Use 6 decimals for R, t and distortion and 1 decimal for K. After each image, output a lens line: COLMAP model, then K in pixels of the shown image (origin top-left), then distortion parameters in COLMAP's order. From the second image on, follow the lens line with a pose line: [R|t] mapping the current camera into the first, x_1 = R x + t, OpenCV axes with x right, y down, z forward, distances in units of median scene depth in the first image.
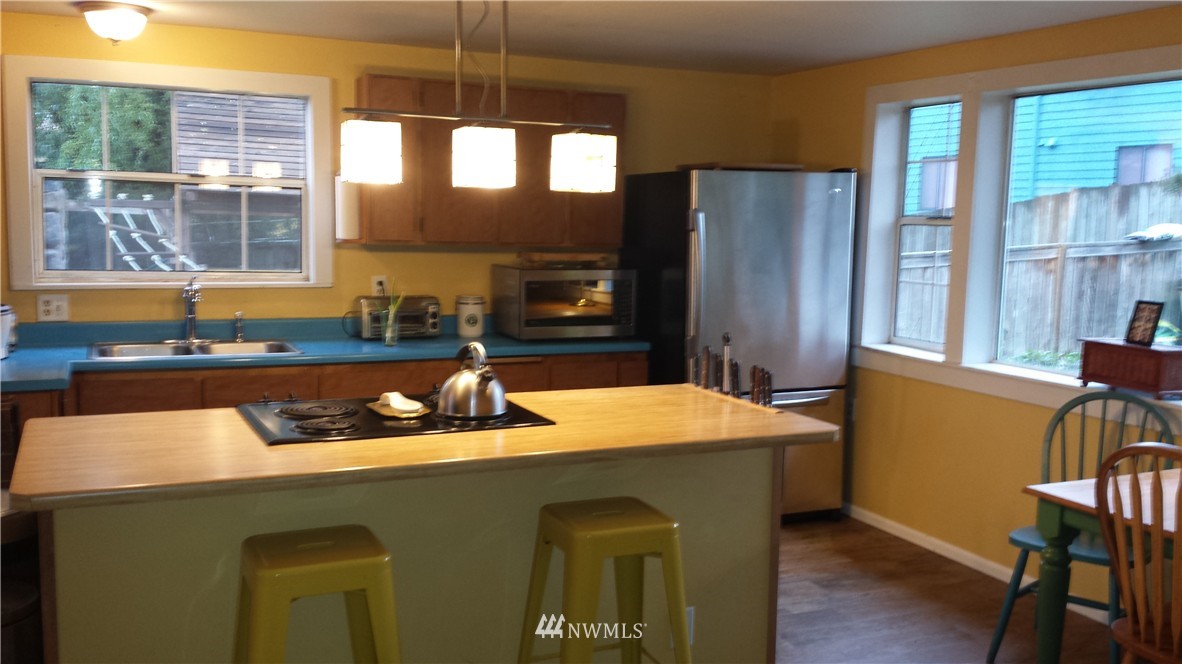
lens RADIAL K [[1065.8, 0, 591.0], [0, 1065.8, 332.0], [0, 0, 1]] dist [-0.003822, -0.008358]
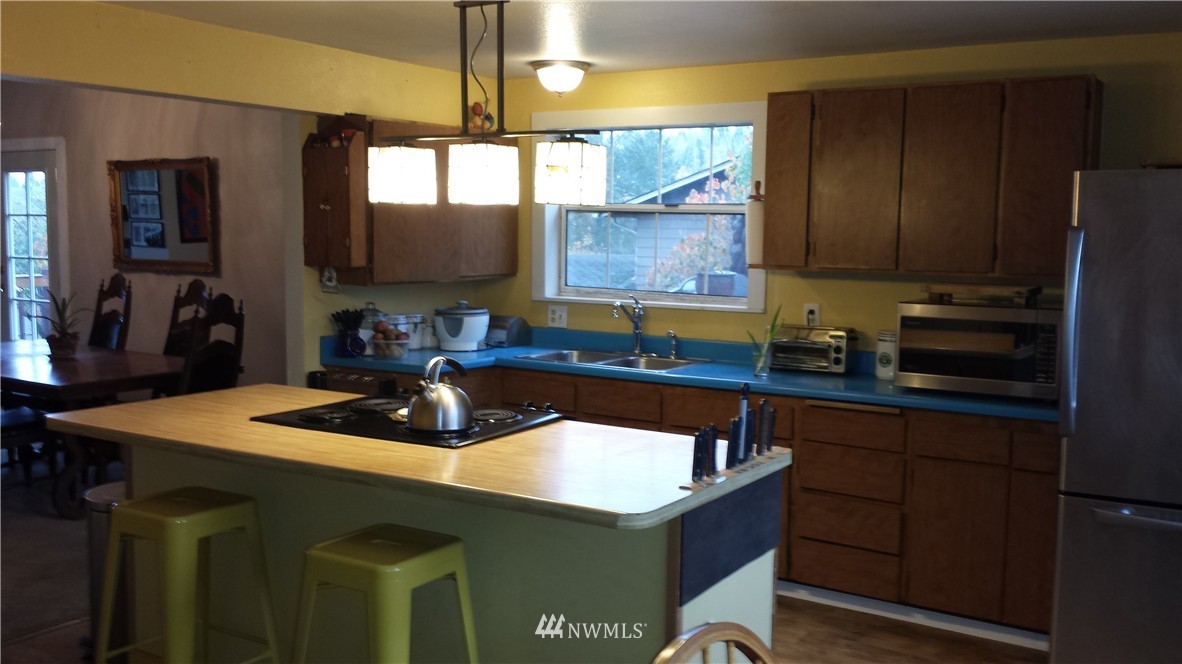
lens RADIAL K [[1065.8, 0, 591.0], [0, 1065.8, 332.0], [0, 0, 1]] dist [-0.003822, -0.008358]
pose [[0.508621, 0.062852, -0.858693, 0.545815], [-0.092773, 0.995526, 0.017916, -0.028981], [0.855977, 0.070552, 0.512177, 0.380676]]
